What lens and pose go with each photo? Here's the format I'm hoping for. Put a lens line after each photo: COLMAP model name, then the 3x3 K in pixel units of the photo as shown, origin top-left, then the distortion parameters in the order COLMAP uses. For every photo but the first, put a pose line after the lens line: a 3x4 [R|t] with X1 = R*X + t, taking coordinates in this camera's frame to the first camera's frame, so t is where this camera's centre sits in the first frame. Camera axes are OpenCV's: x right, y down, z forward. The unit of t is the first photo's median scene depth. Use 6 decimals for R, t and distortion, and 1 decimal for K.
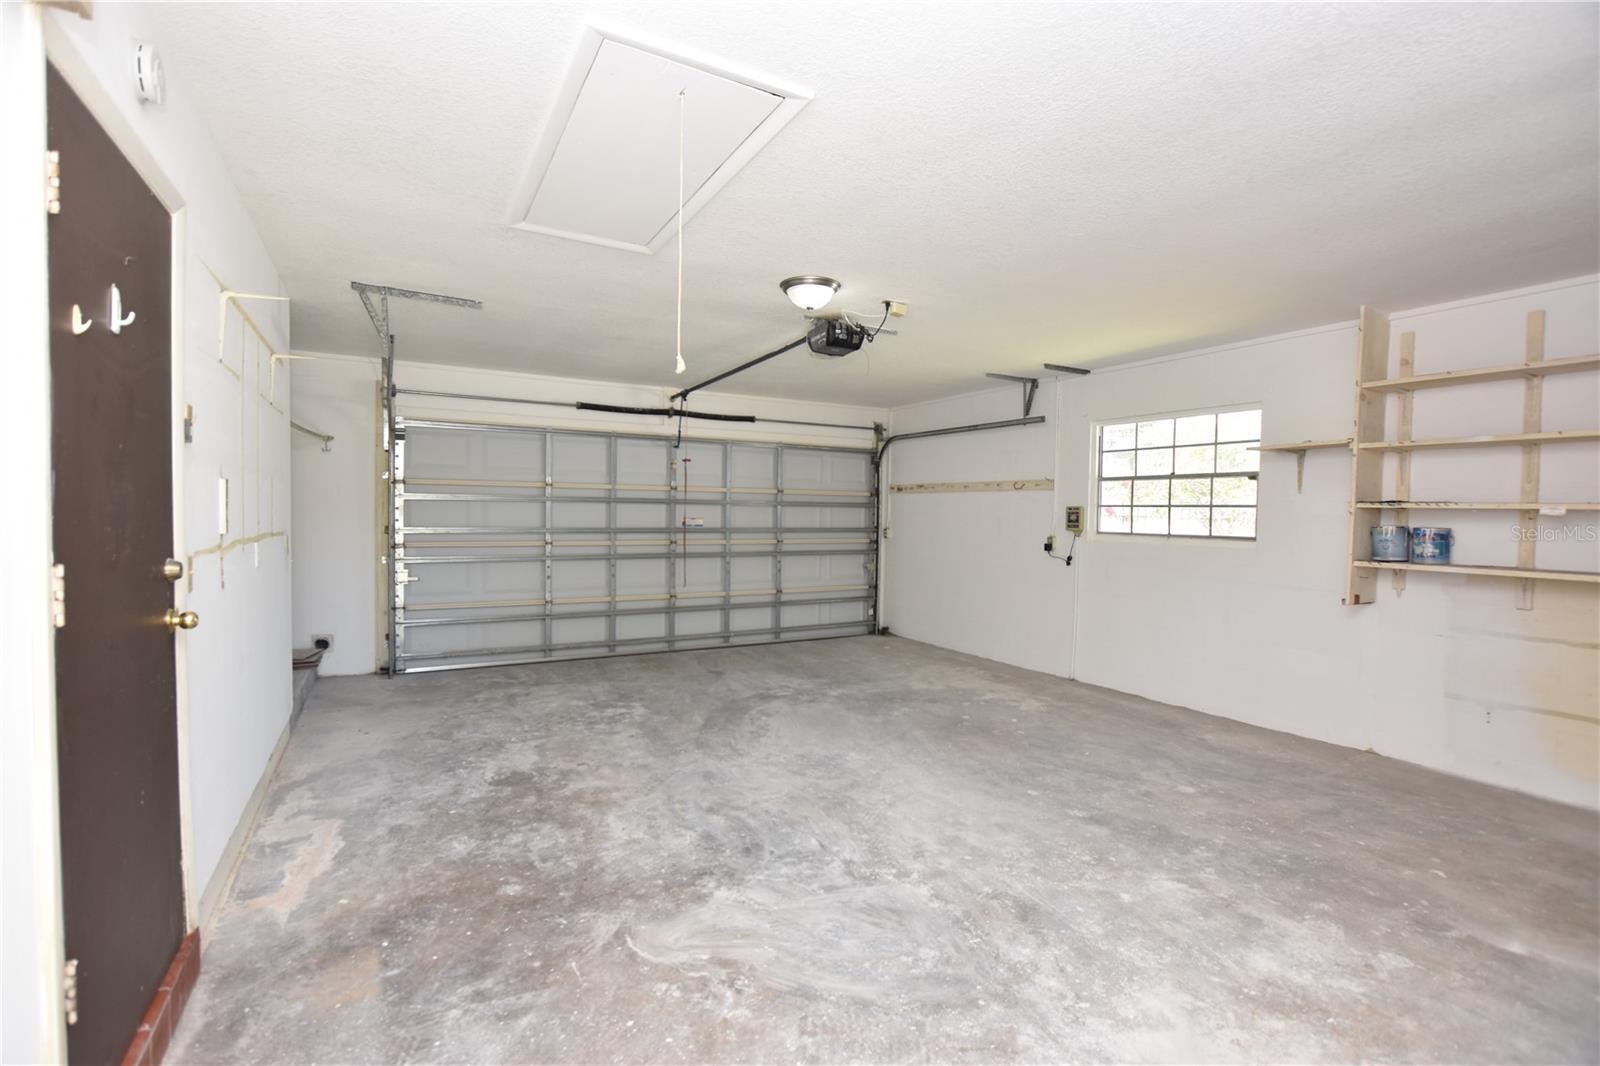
lens RADIAL K [[716.0, 0, 800.0], [0, 716.0, 533.0], [0, 0, 1]] dist [-0.020114, 0.004165]
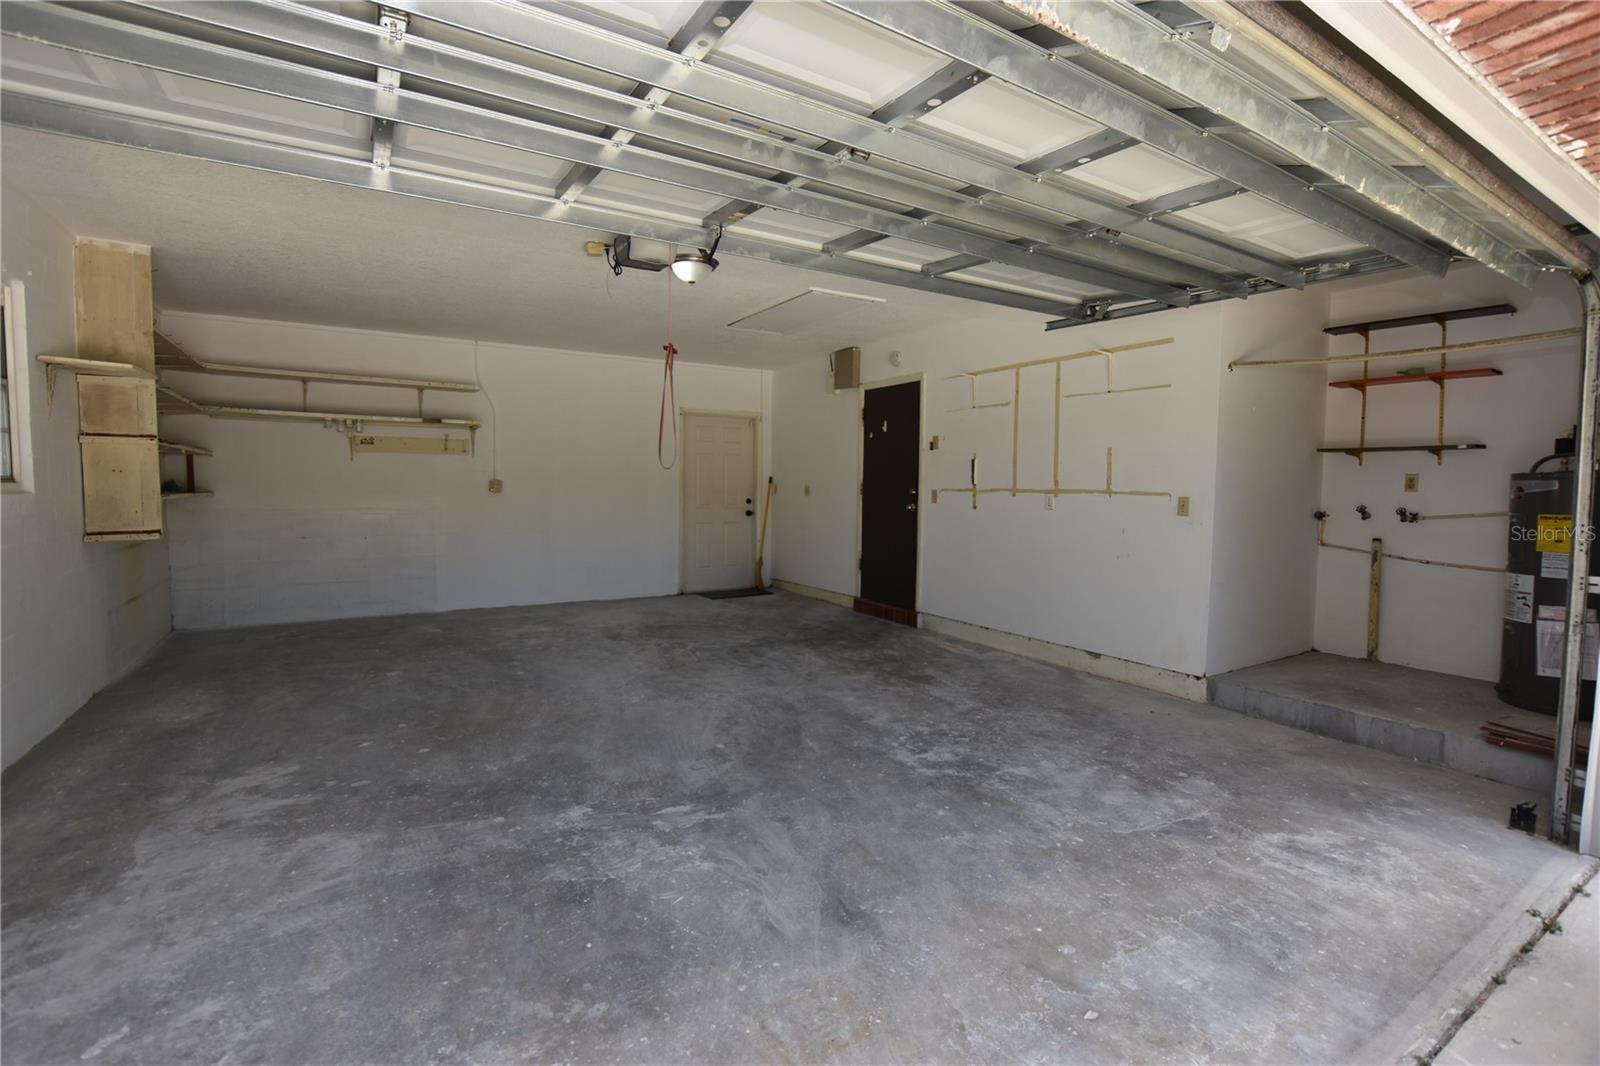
lens RADIAL K [[716.0, 0, 800.0], [0, 716.0, 533.0], [0, 0, 1]] dist [-0.020114, 0.004165]
pose [[-0.998987, -0.022921, -0.038720, -0.105855], [-0.026573, 0.994970, 0.096589, -0.027651], [0.036312, 0.097520, -0.994571, 1.845709]]
